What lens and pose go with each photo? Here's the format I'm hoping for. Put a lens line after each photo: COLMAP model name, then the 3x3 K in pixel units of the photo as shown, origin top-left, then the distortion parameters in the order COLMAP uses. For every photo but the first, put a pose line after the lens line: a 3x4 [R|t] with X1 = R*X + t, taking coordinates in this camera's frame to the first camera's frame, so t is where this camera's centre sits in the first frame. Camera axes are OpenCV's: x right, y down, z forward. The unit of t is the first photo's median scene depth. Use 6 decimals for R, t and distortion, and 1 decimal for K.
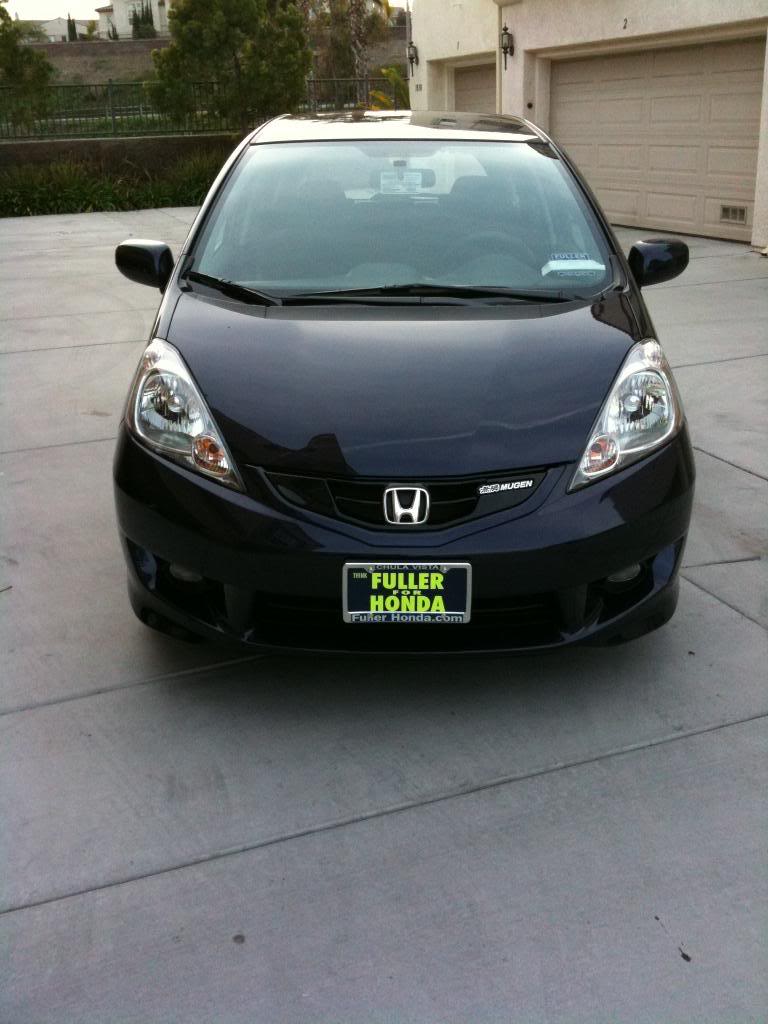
lens RADIAL K [[1064.8, 0, 384.0], [0, 1064.8, 512.0], [0, 0, 1]] dist [0.001564, -0.012935]
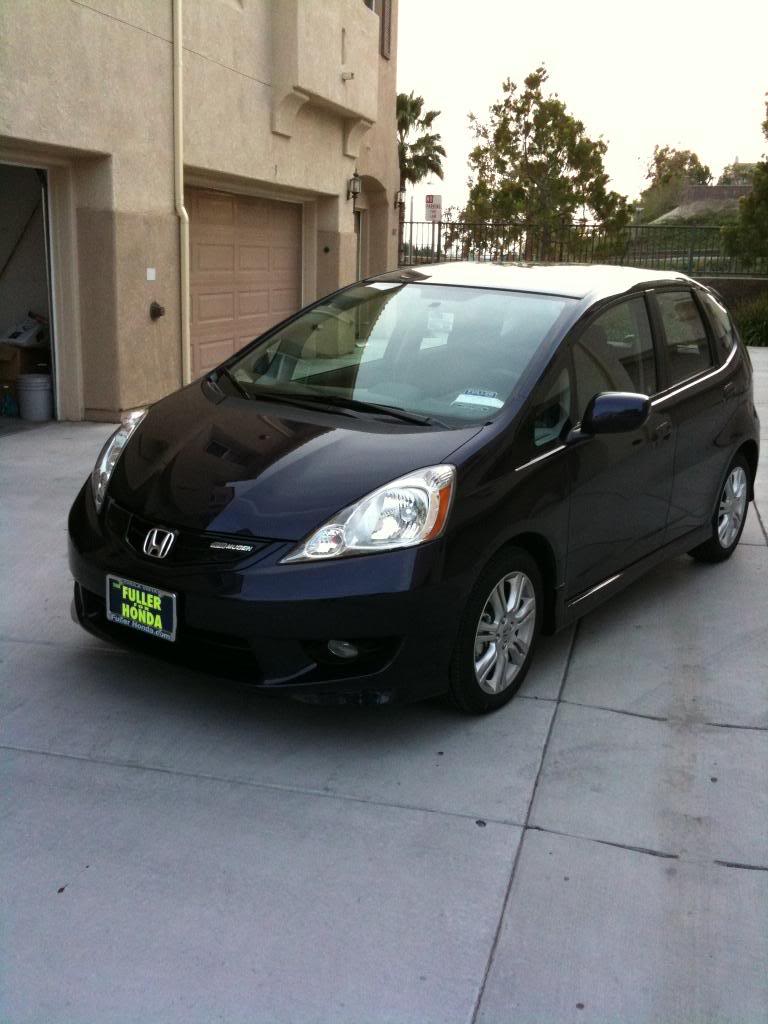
lens RADIAL K [[1064.8, 0, 384.0], [0, 1064.8, 512.0], [0, 0, 1]] dist [0.001564, -0.012935]
pose [[0.827595, 0.185101, -0.529928, 0.951966], [-0.245708, 0.968275, -0.045511, -0.052758], [0.504692, 0.167872, 0.846820, 0.007990]]
